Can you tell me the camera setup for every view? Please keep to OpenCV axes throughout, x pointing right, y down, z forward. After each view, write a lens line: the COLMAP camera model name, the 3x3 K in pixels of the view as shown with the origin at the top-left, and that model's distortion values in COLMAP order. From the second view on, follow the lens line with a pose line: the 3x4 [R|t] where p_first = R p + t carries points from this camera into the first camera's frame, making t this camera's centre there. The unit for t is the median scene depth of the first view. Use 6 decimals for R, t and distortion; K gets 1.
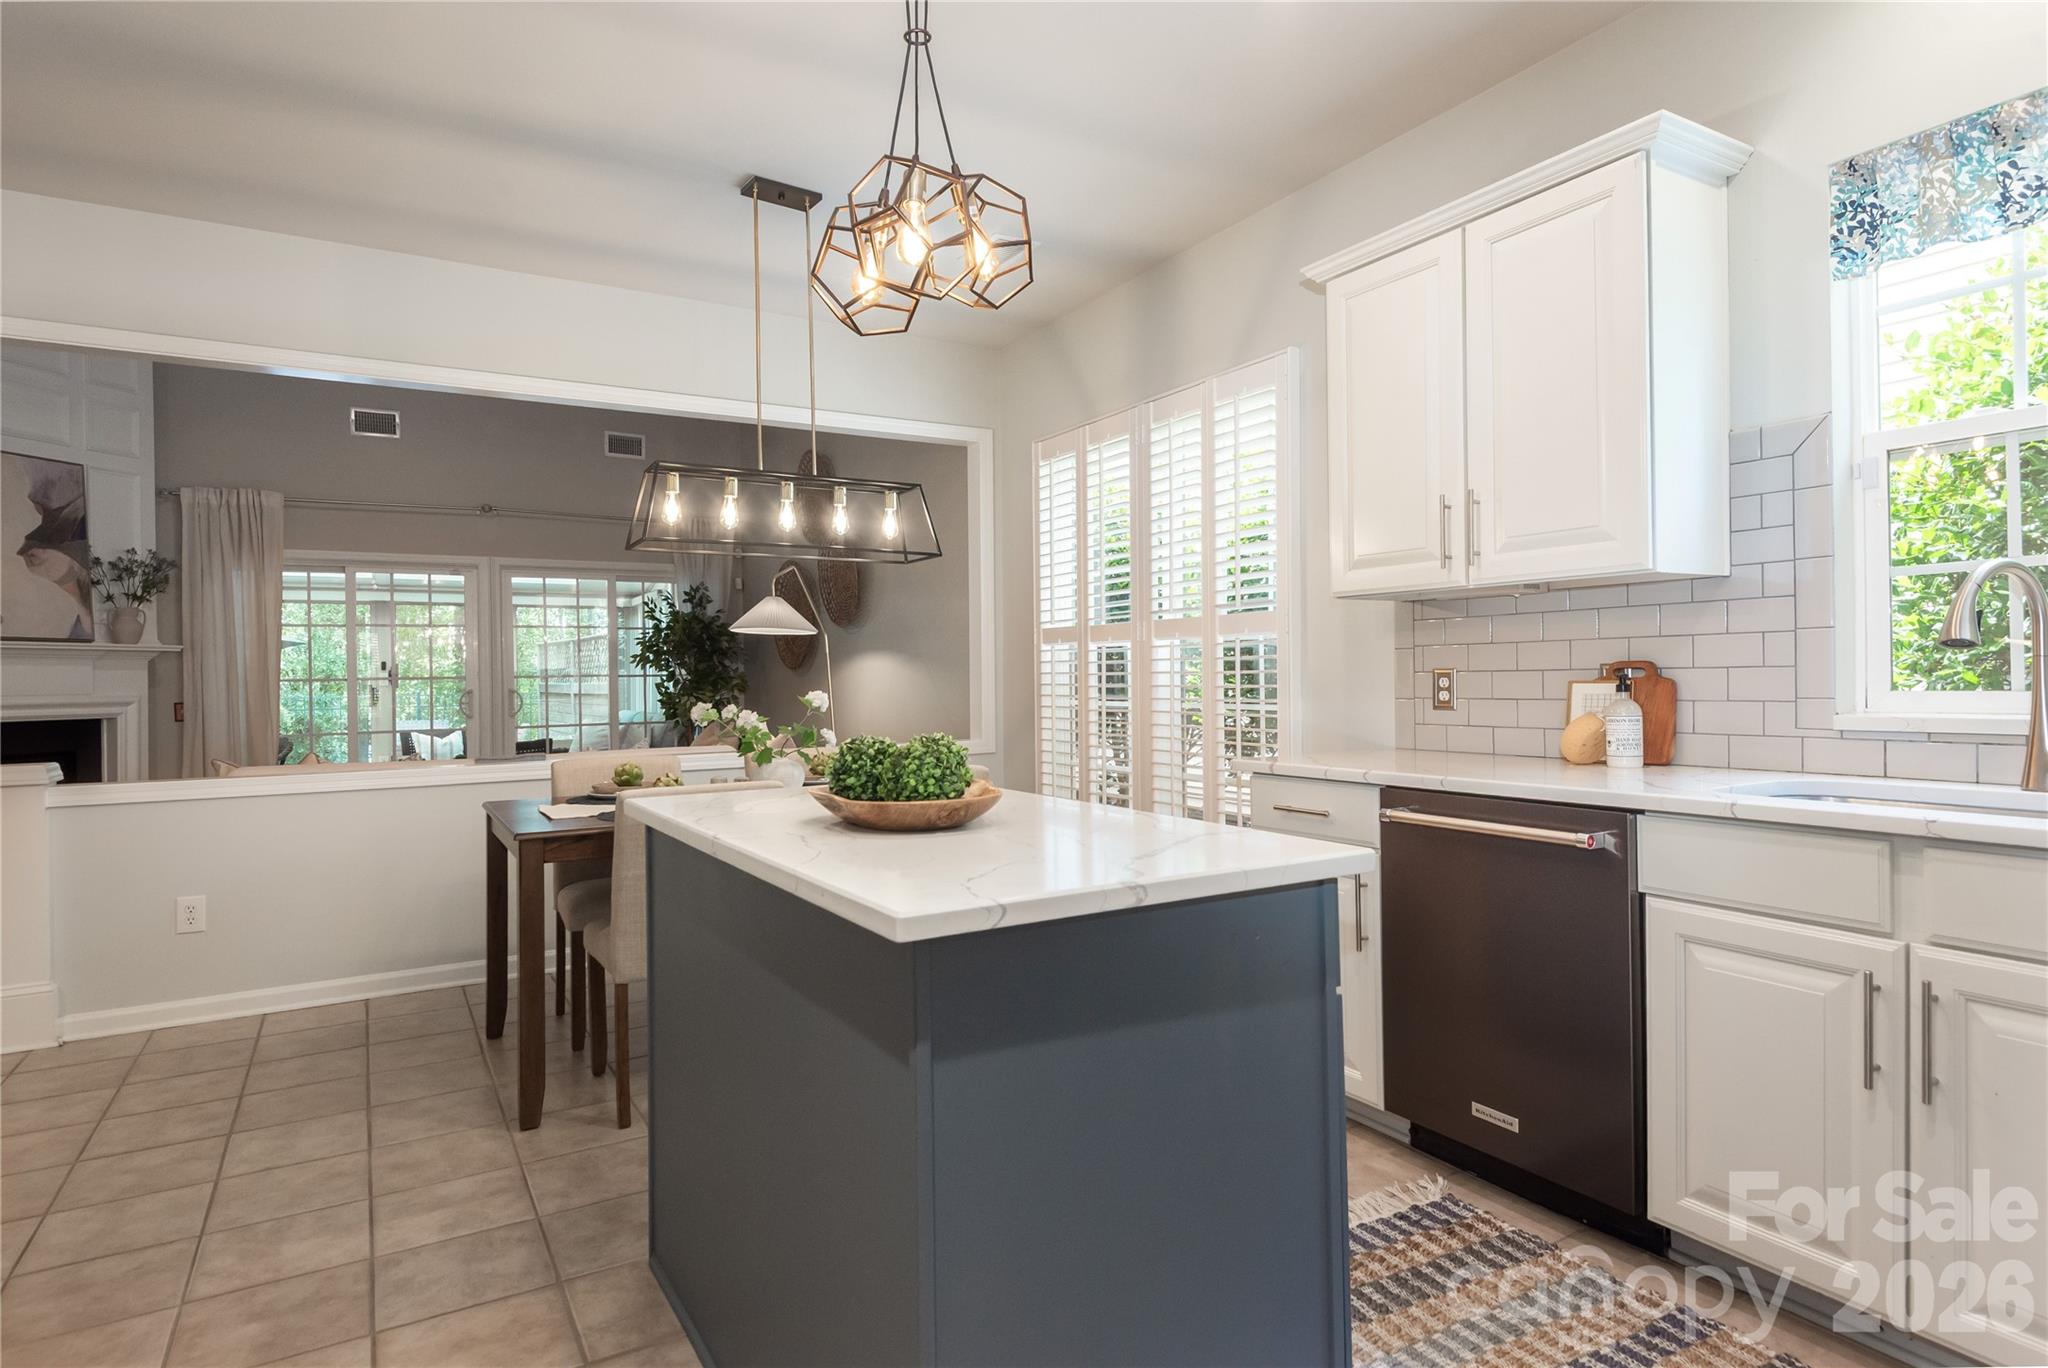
lens RADIAL K [[1115.6, 0, 1019.8], [0, 1115.6, 675.6], [0, 0, 1]] dist [0.004207, -0.003101]
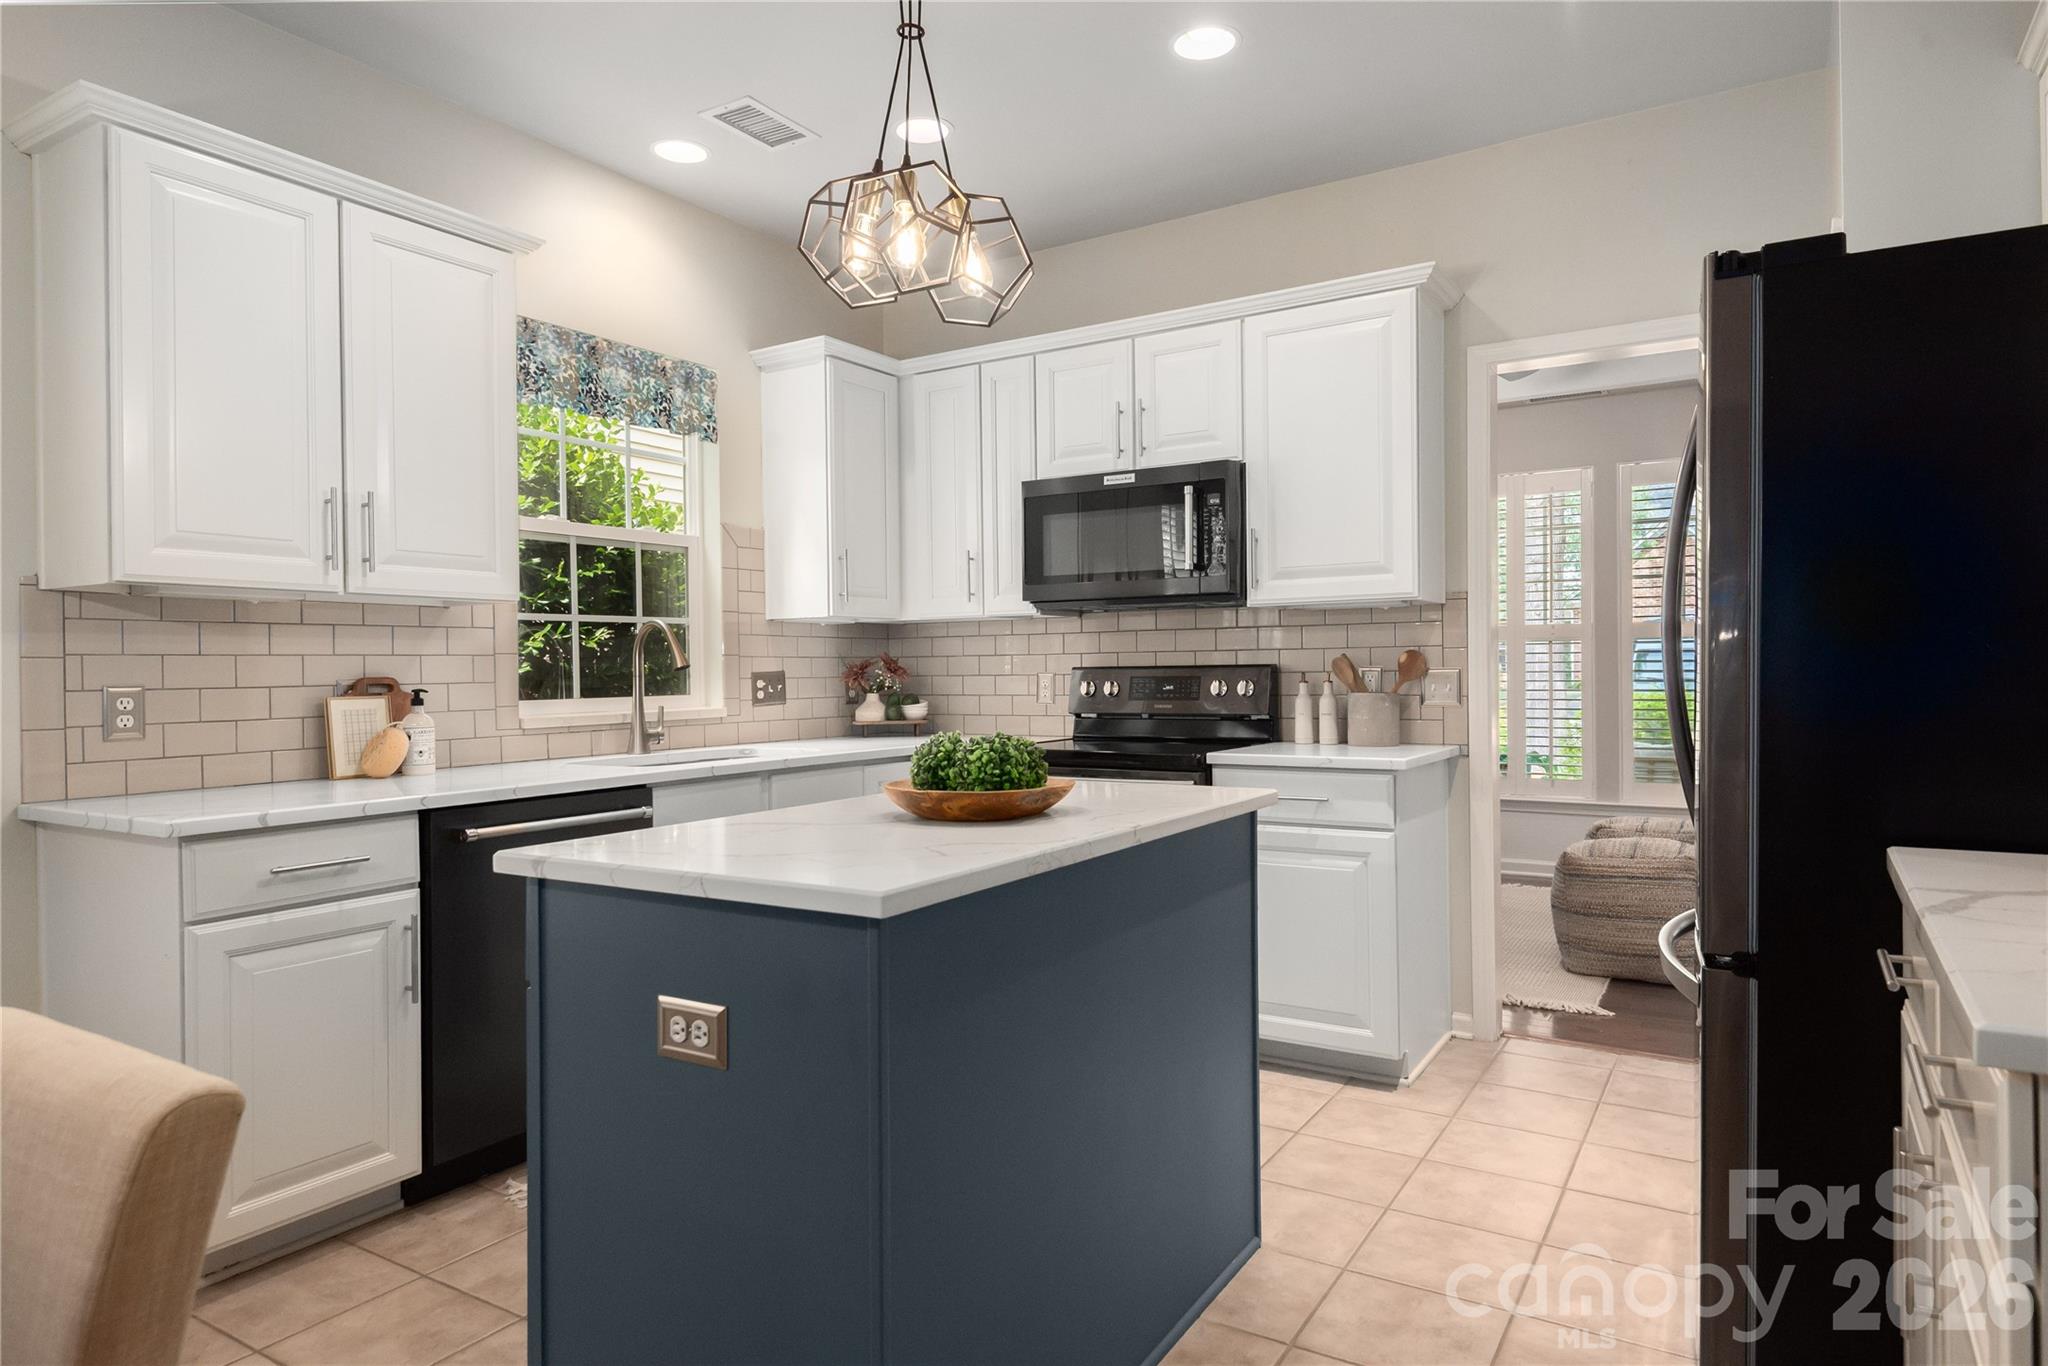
lens RADIAL K [[1203.9, 0, 1030.0], [0, 1203.9, 675.0], [0, 0, 1]] dist [0.012484, -0.006144]
pose [[-0.469646, 0.012892, 0.882760, -0.620347], [0.014189, 0.999874, -0.007054, 0.000925], [-0.882741, 0.009213, -0.469770, 0.818943]]
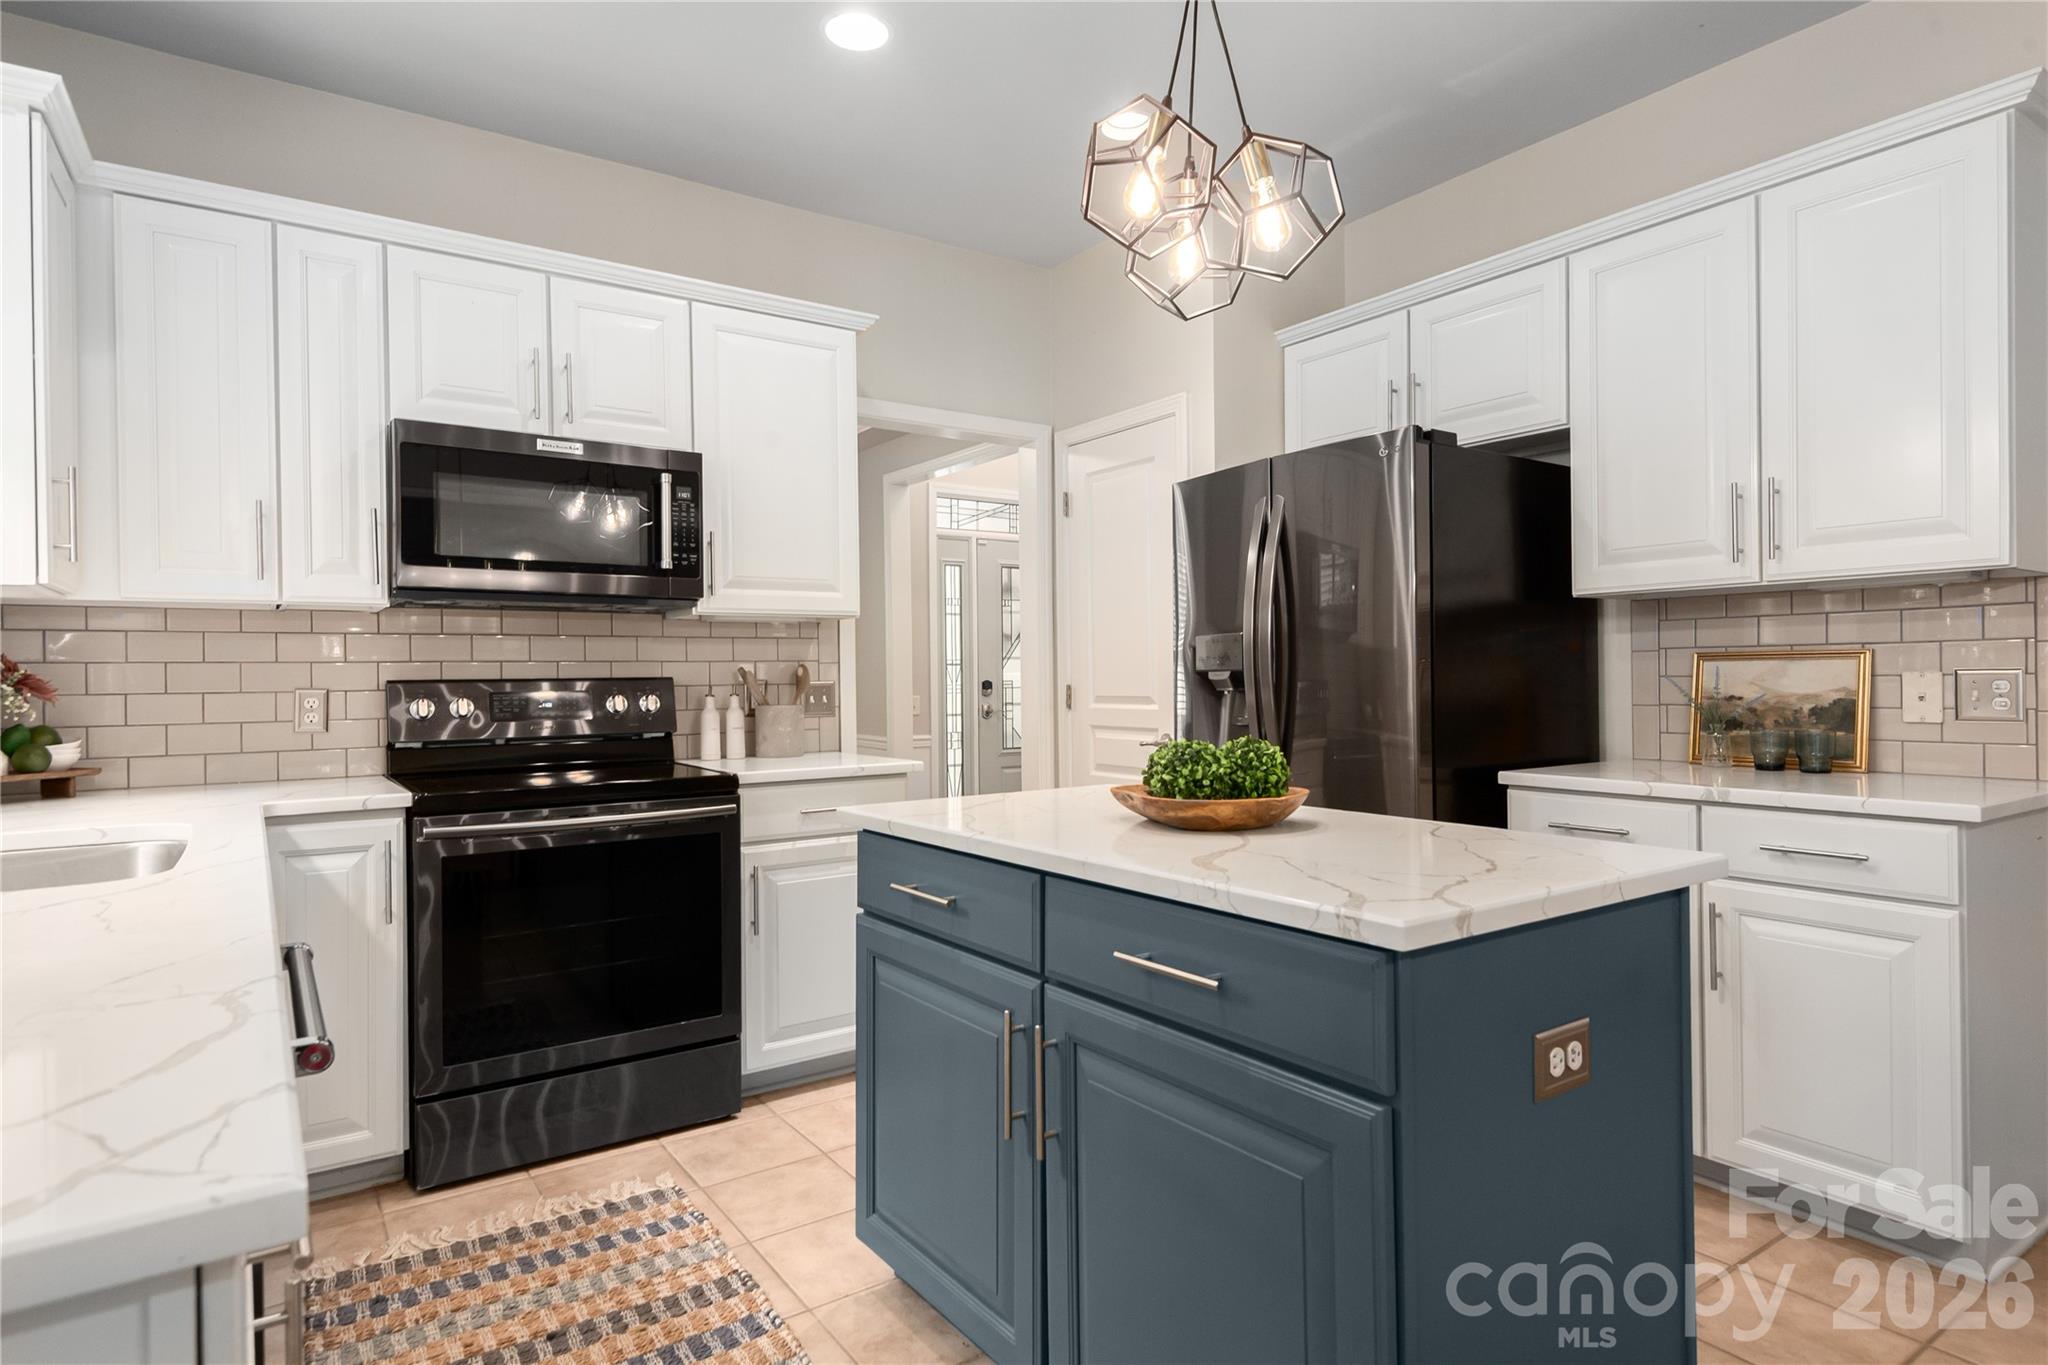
lens RADIAL K [[1115.6, 0, 1035.7], [0, 1115.6, 685.4], [0, 0, 1]] dist [0.004207, -0.003101]
pose [[-0.995884, 0.023899, -0.087424, 0.084806], [0.023396, 0.999703, 0.006774, -0.006257], [0.087560, 0.004700, -0.996148, 1.100423]]
